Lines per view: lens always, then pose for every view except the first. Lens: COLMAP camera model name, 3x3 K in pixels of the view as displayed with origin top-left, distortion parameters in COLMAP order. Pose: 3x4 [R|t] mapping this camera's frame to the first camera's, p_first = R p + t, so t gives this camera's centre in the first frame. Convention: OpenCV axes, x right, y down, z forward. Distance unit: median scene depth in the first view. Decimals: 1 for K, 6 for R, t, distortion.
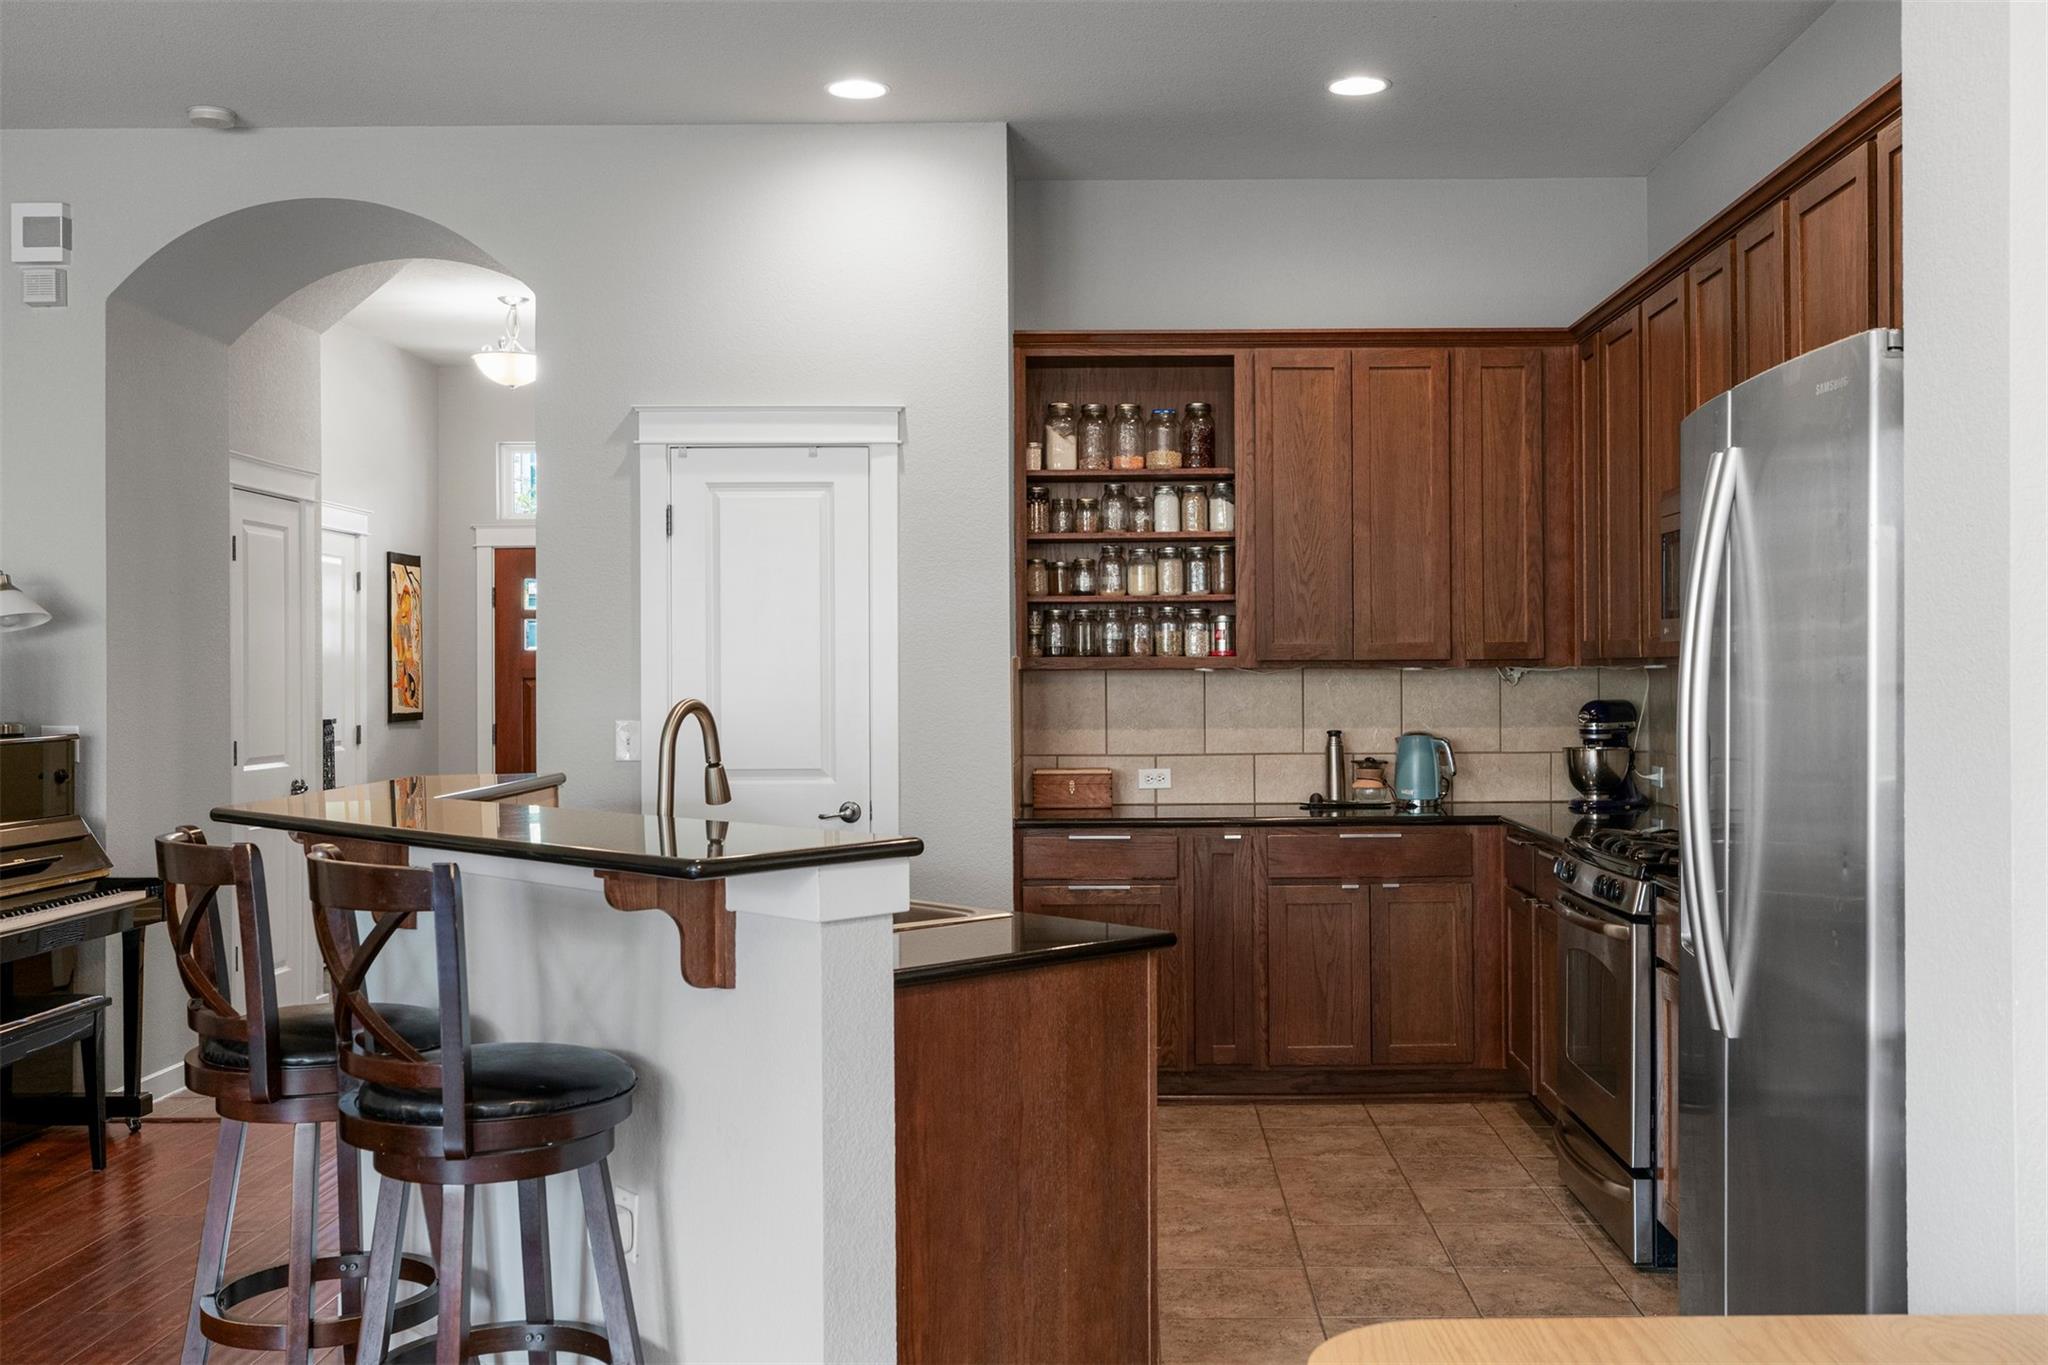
lens RADIAL K [[1956.4, 0, 1110.1], [0, 1956.4, 662.5], [0, 0, 1]] dist [0.007934, 0.000000]
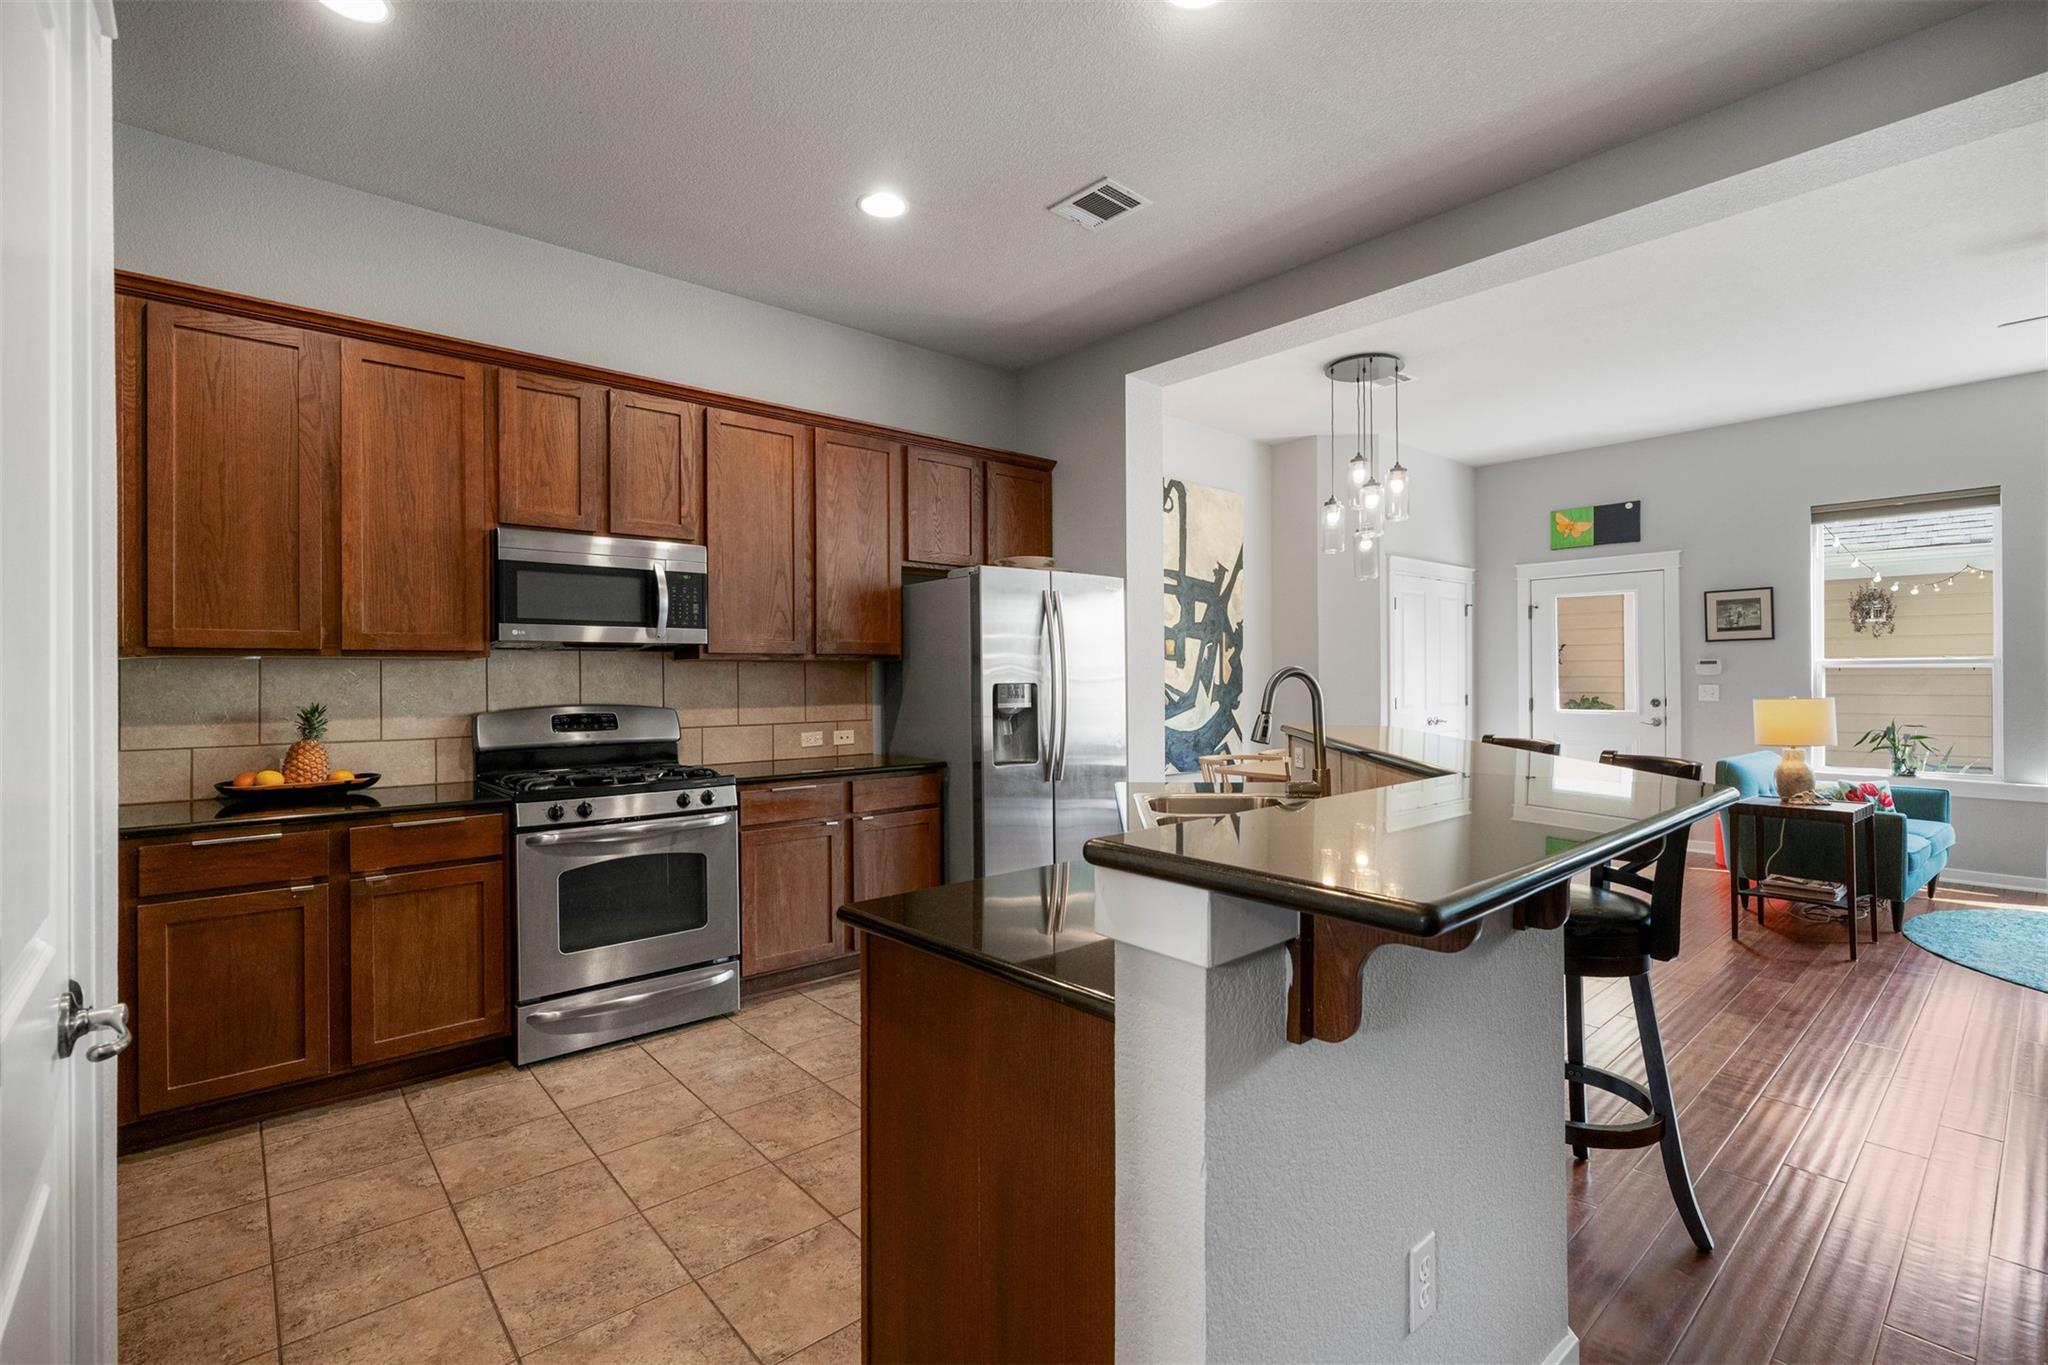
lens RADIAL K [[938.2, 0, 1021.8], [0, 938.2, 670.5], [0, 0, 1]] dist [-0.012091, 0.007798]
pose [[-0.666975, 0.015517, 0.744919, -0.348107], [0.006045, 0.999863, -0.015415, 0.018241], [-0.745056, -0.005778, -0.666977, 0.937590]]
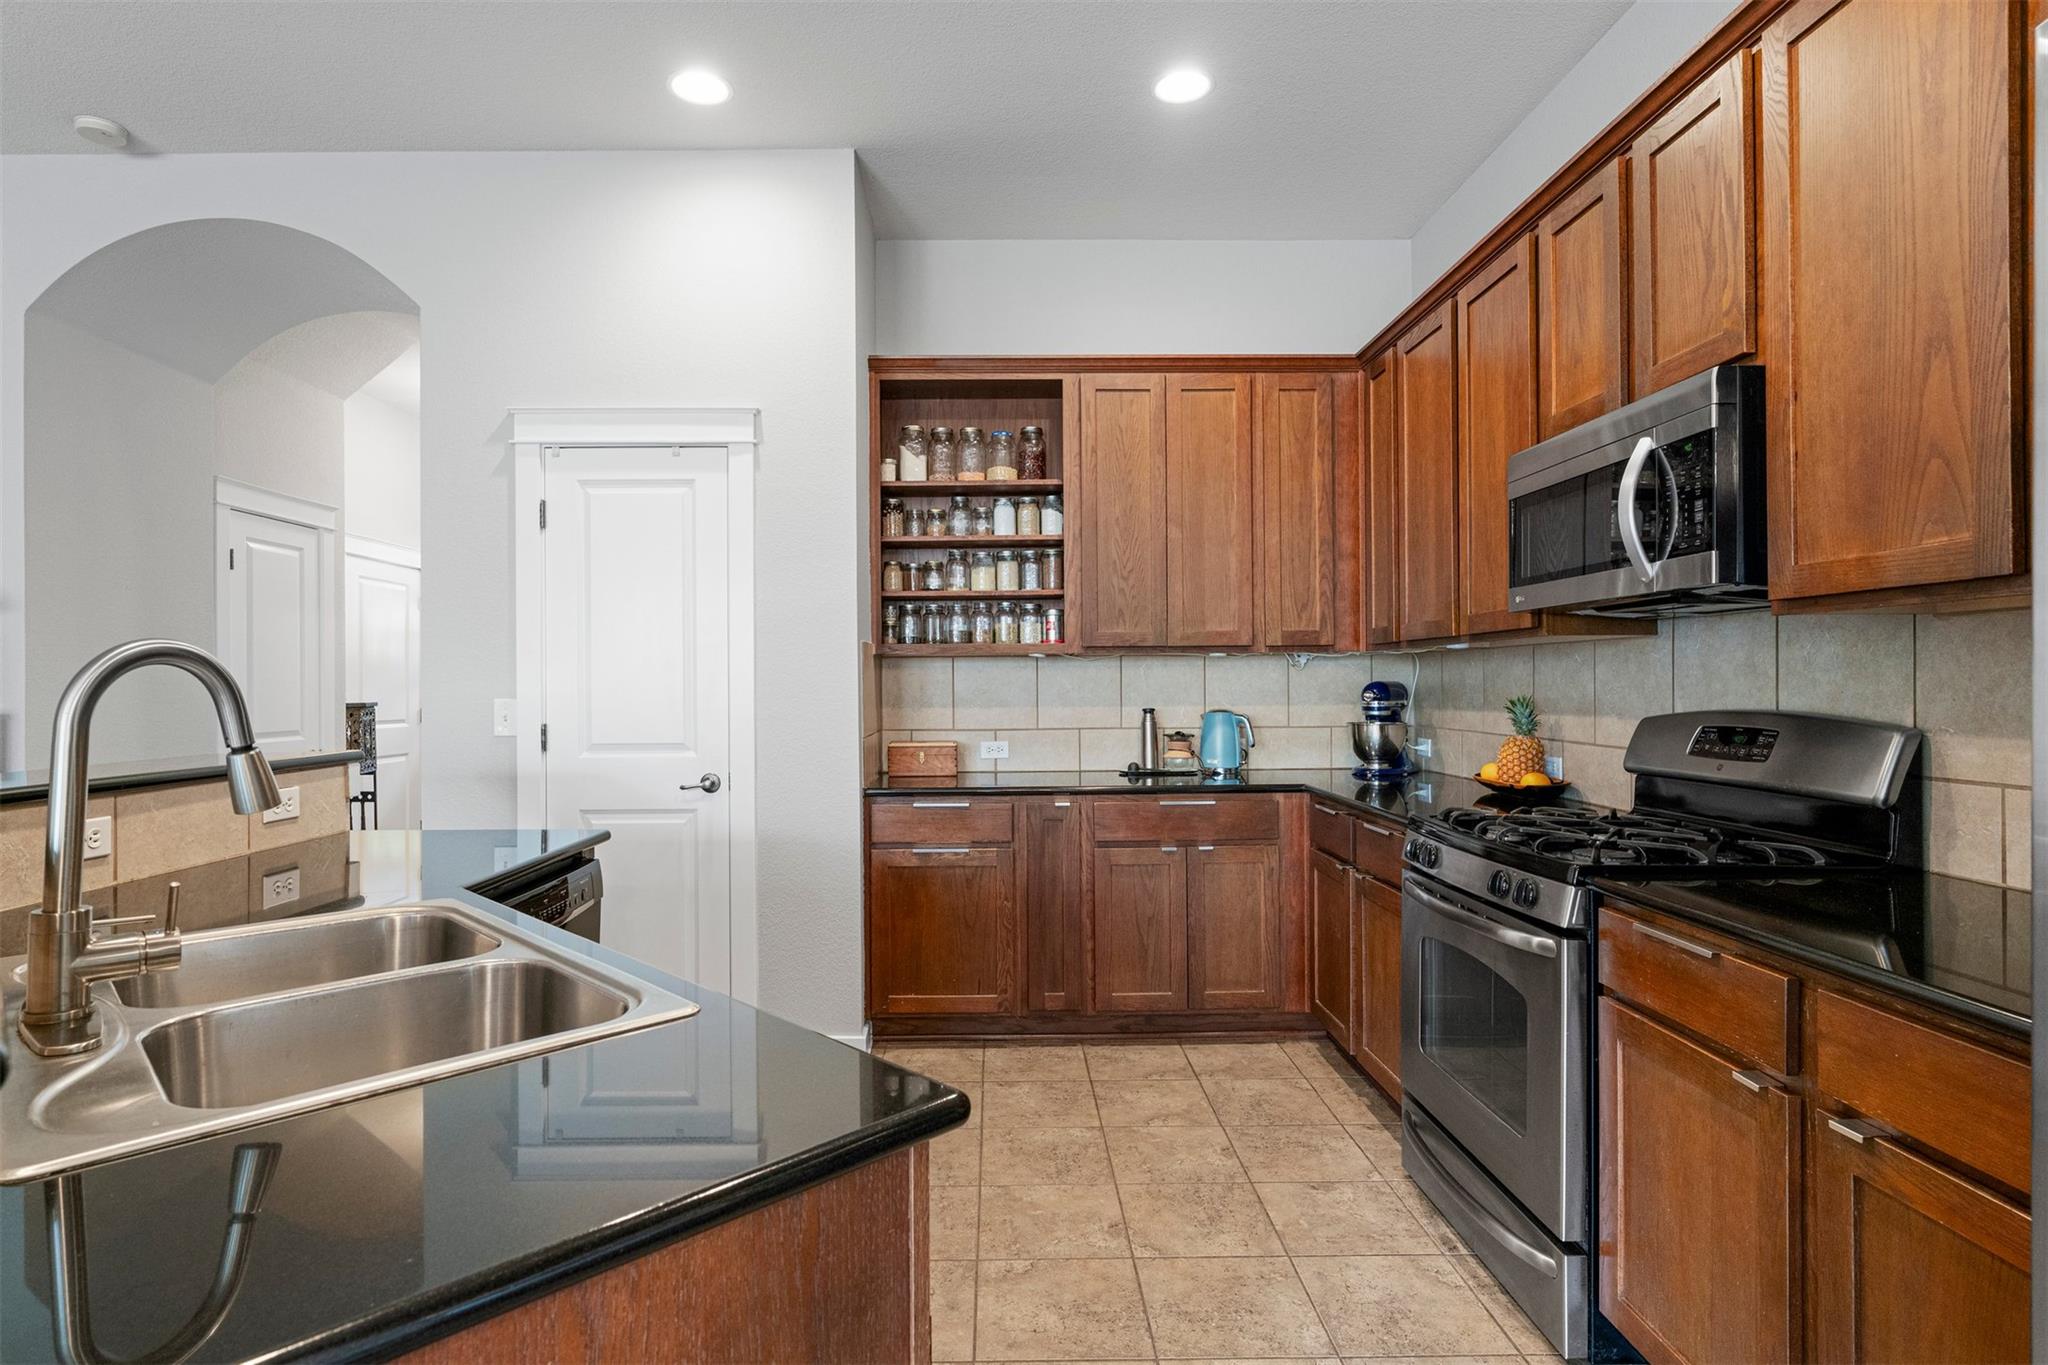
lens RADIAL K [[1030.2, 0, 1005.5], [0, 1030.2, 689.3], [0, 0, 1]] dist [-0.015181, -0.000252]
pose [[0.999897, -0.001374, 0.014260, 0.021468], [0.001238, 0.999954, 0.009495, 0.018115], [-0.014272, -0.009476, 0.999853, 0.403177]]
